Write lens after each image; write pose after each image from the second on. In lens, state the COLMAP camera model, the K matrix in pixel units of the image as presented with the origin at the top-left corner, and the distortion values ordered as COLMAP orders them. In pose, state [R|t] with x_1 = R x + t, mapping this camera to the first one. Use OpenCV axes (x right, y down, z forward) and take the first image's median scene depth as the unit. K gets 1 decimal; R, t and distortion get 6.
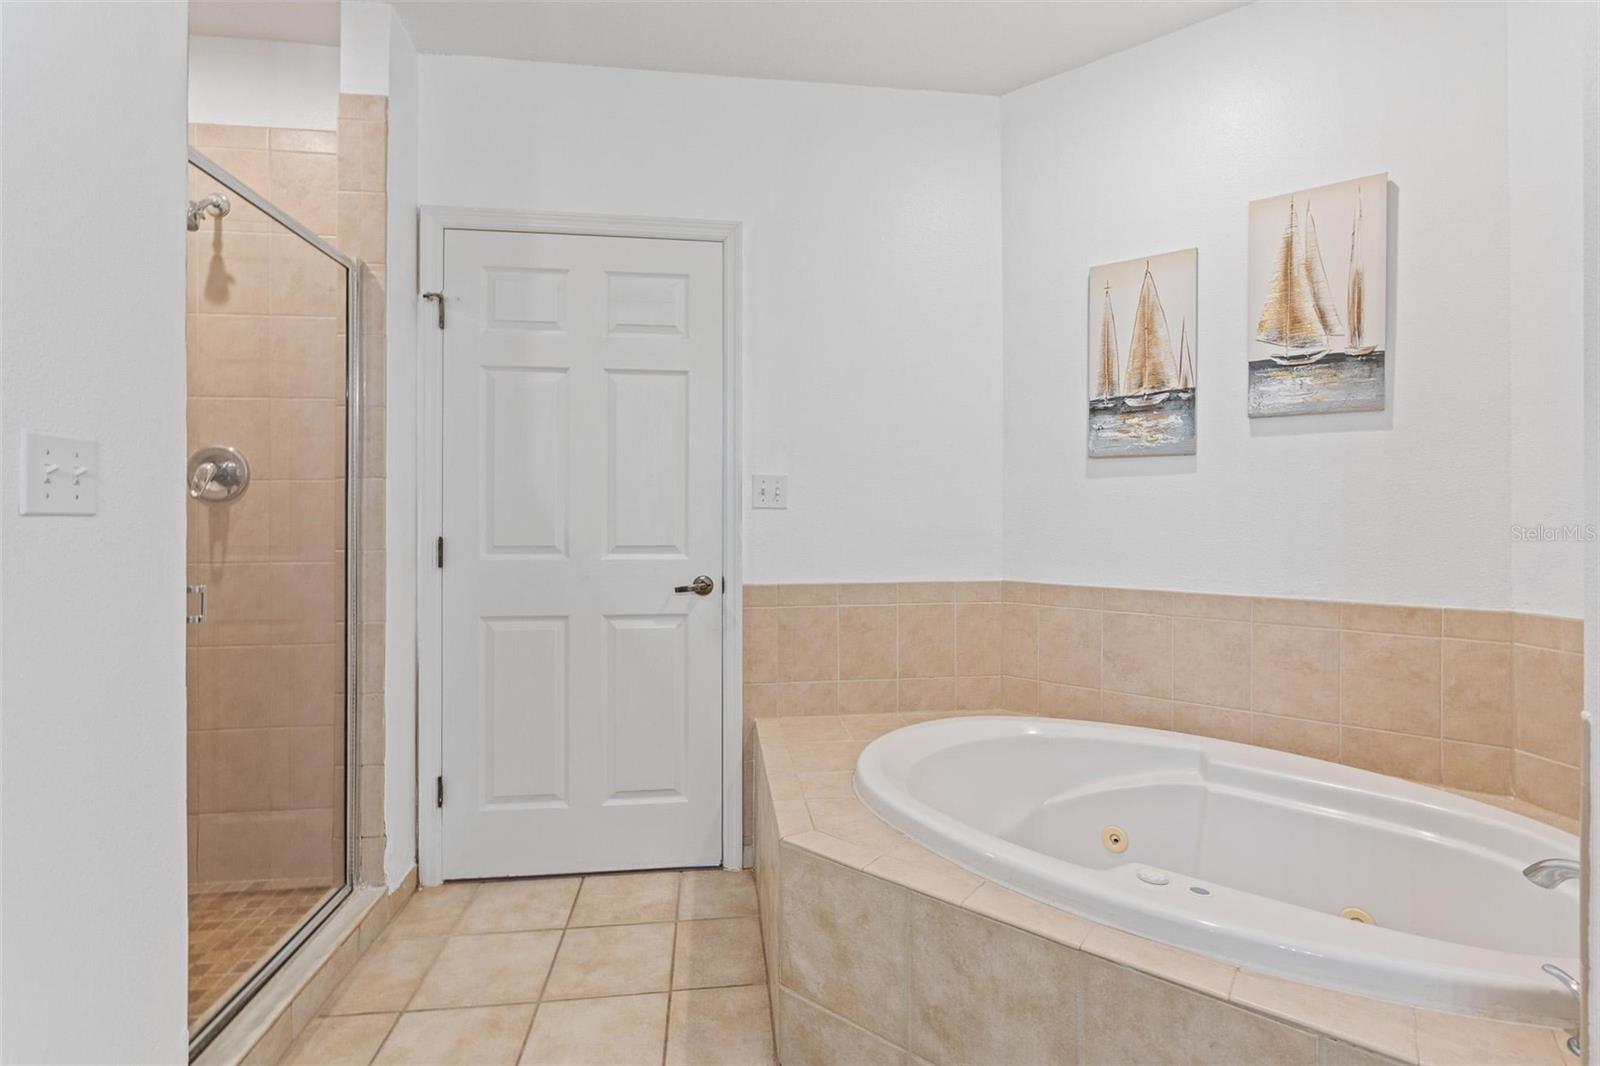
lens RADIAL K [[712.5, 0, 795.5], [0, 712.5, 532.6], [0, 0, 1]] dist [-0.008052, 0.001690]
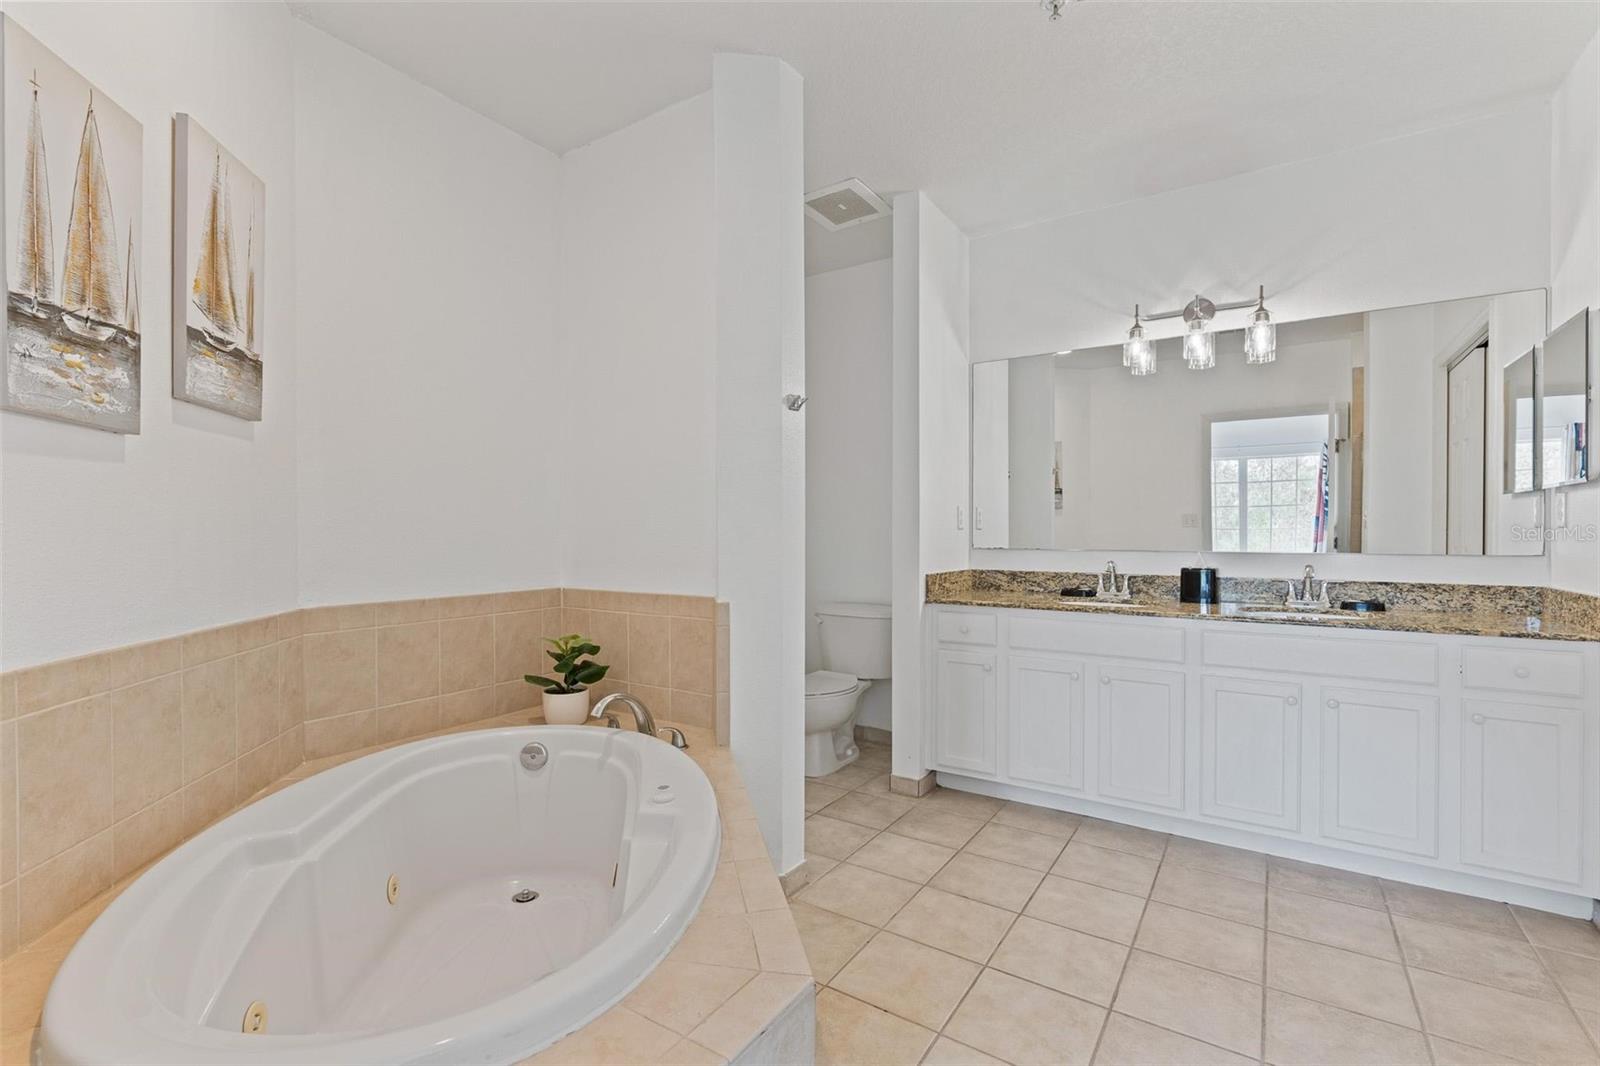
lens RADIAL K [[712.5, 0, 795.5], [0, 712.5, 532.6], [0, 0, 1]] dist [-0.008052, 0.001690]
pose [[-0.760635, -0.006893, 0.649144, -0.322970], [0.006590, 0.999810, 0.018338, -0.027006], [-0.649147, 0.018227, -0.760445, 1.072076]]
